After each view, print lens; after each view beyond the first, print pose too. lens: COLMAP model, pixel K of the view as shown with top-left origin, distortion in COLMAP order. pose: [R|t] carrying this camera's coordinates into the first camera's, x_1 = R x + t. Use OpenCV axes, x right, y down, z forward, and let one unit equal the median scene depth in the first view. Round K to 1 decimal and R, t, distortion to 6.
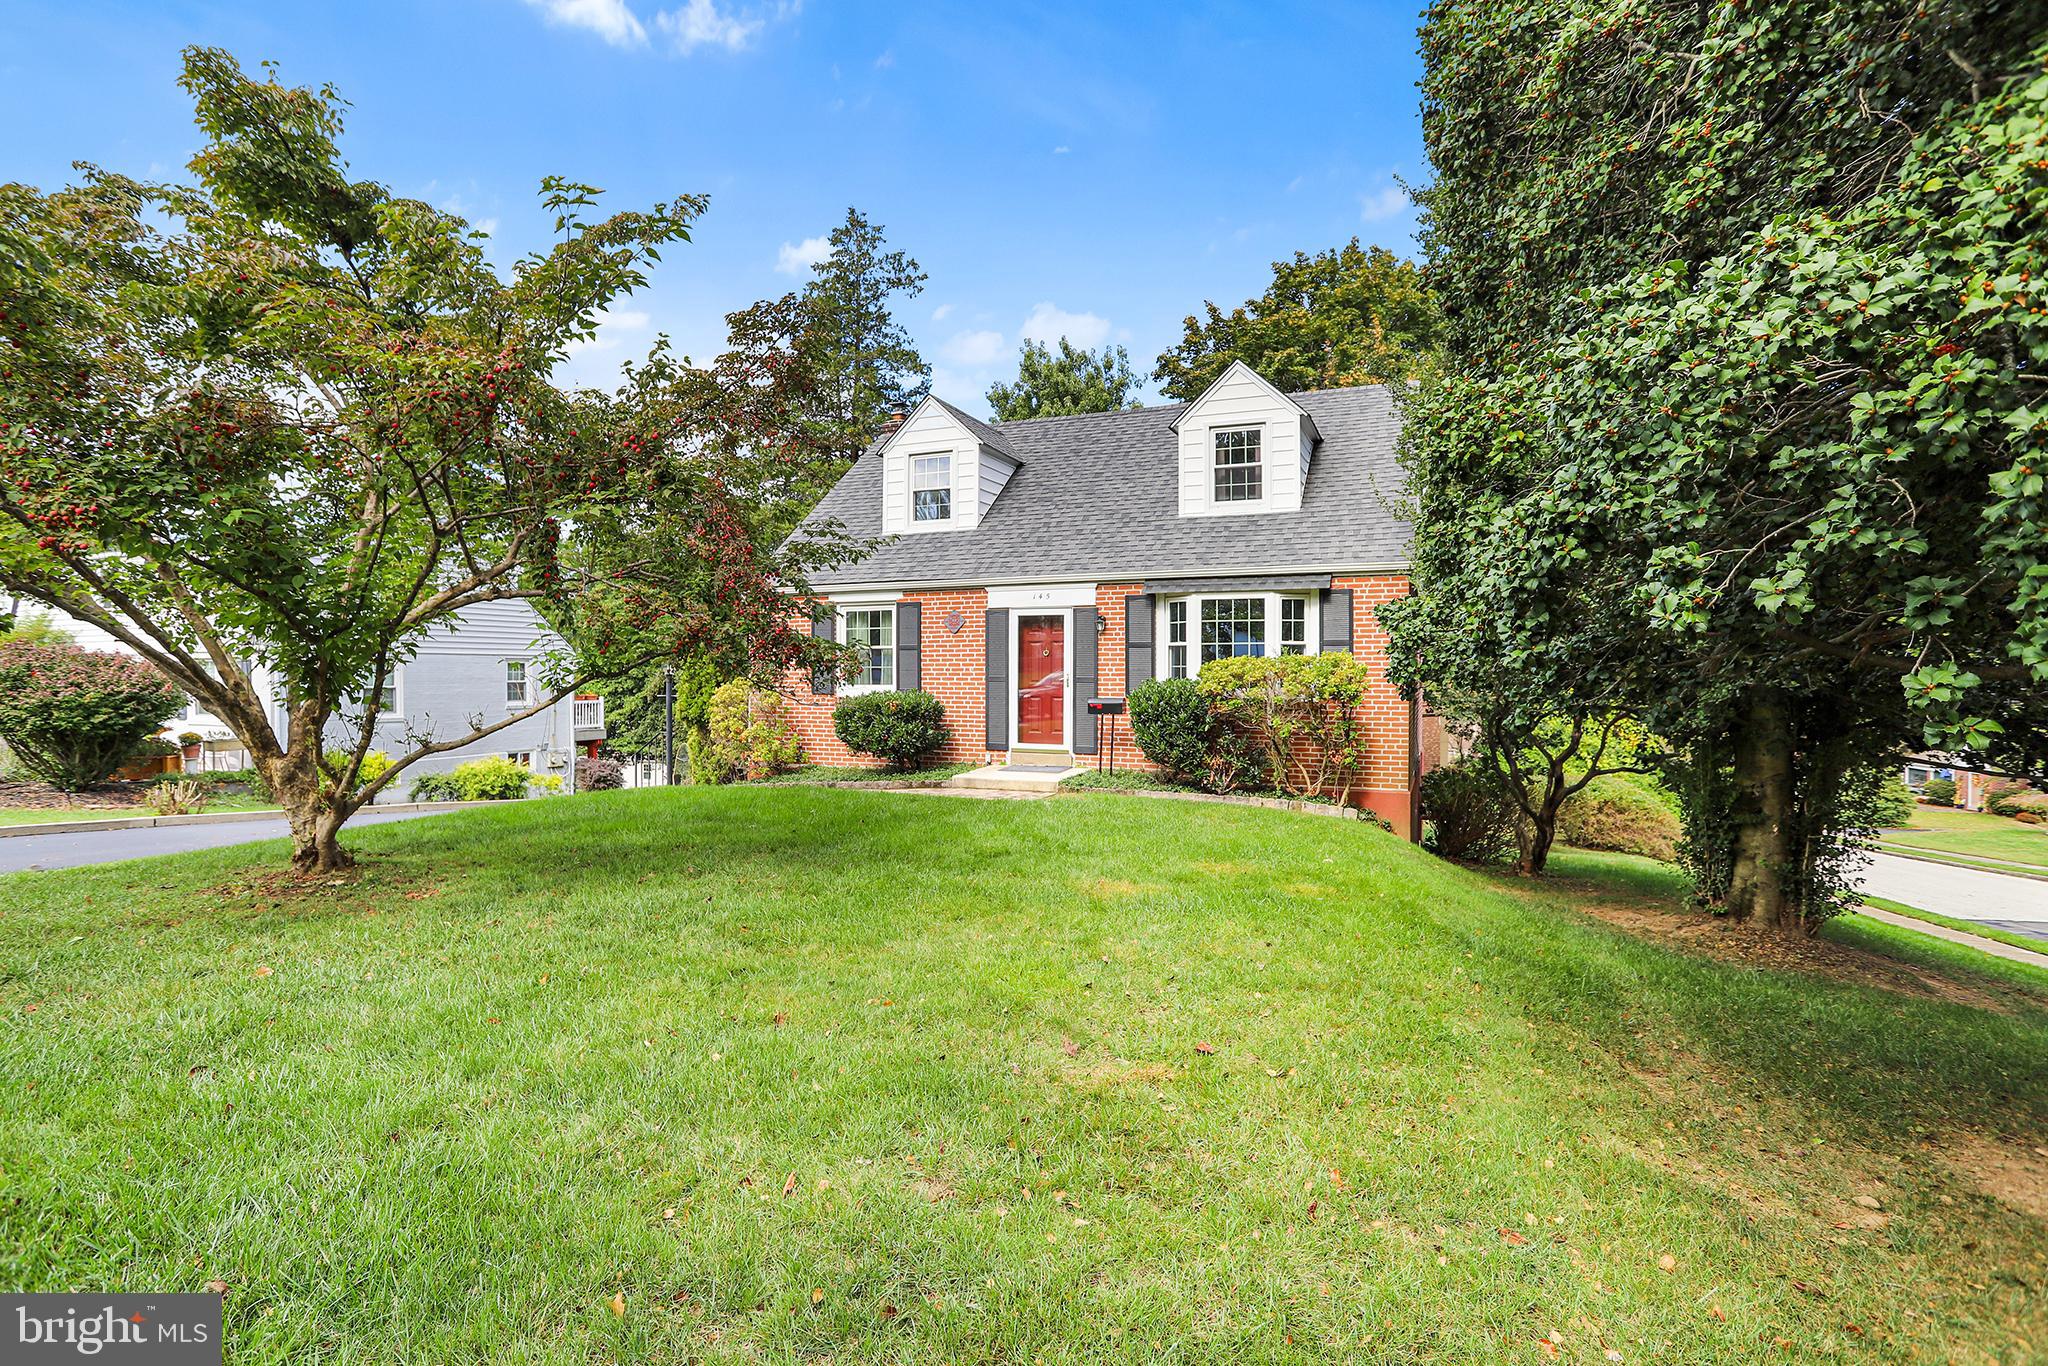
lens RADIAL K [[1012.7, 0, 1024.0], [0, 1012.7, 683.0], [0, 0, 1]] dist [-0.040009, 0.000086]
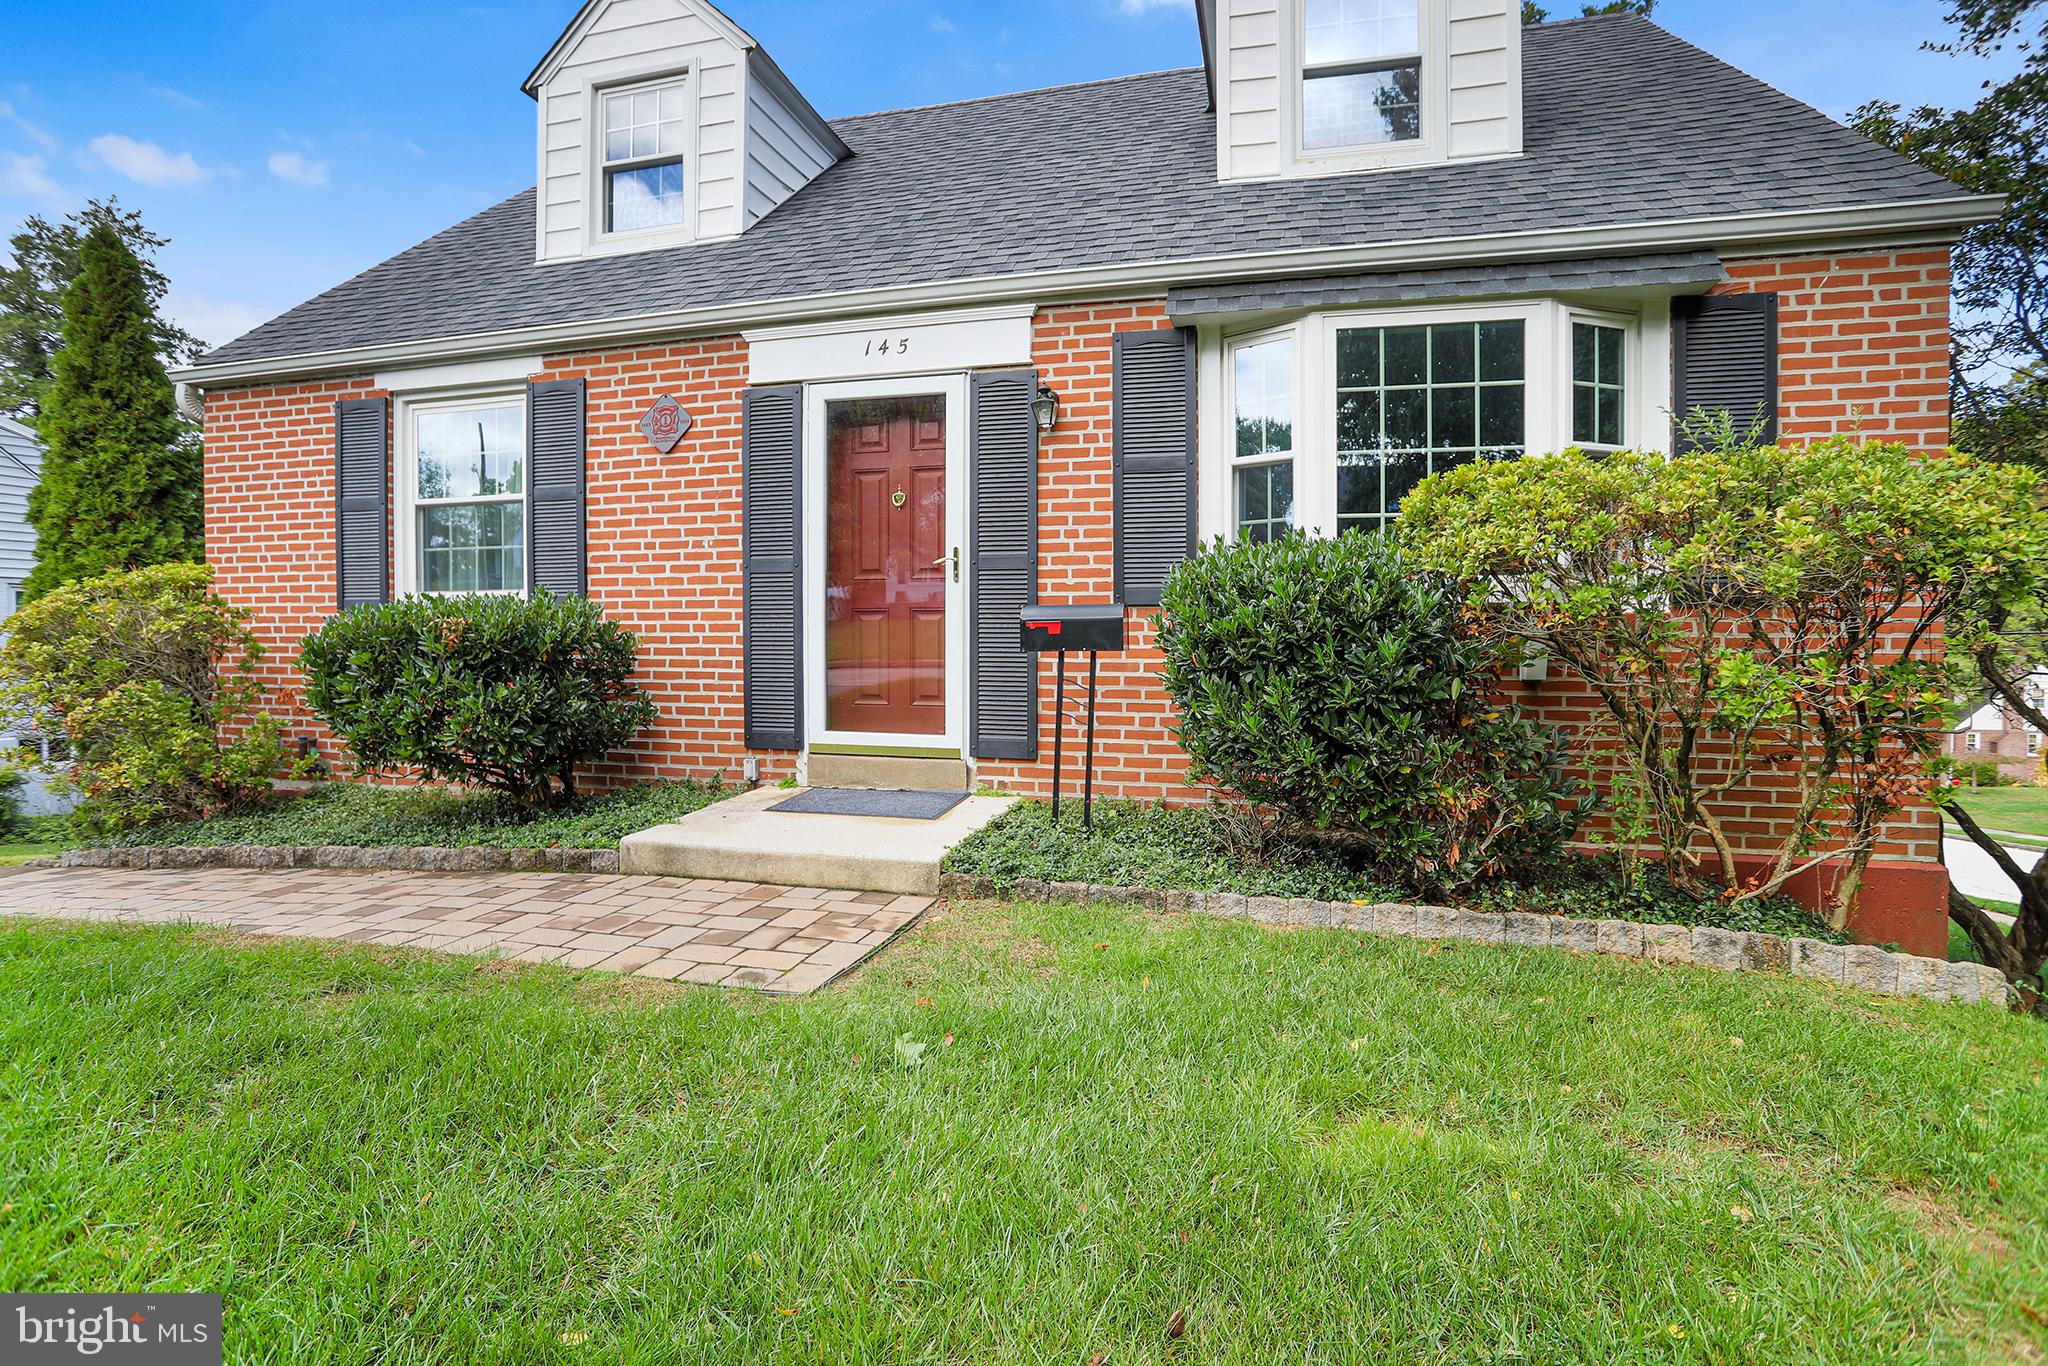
lens RADIAL K [[1012.7, 0, 1024.0], [0, 1012.7, 683.0], [0, 0, 1]] dist [-0.040009, 0.000086]
pose [[0.989450, -0.006182, 0.144744, 0.012952], [0.000321, 0.999180, 0.040484, 0.025940], [-0.144876, -0.040010, 0.988641, 0.619332]]
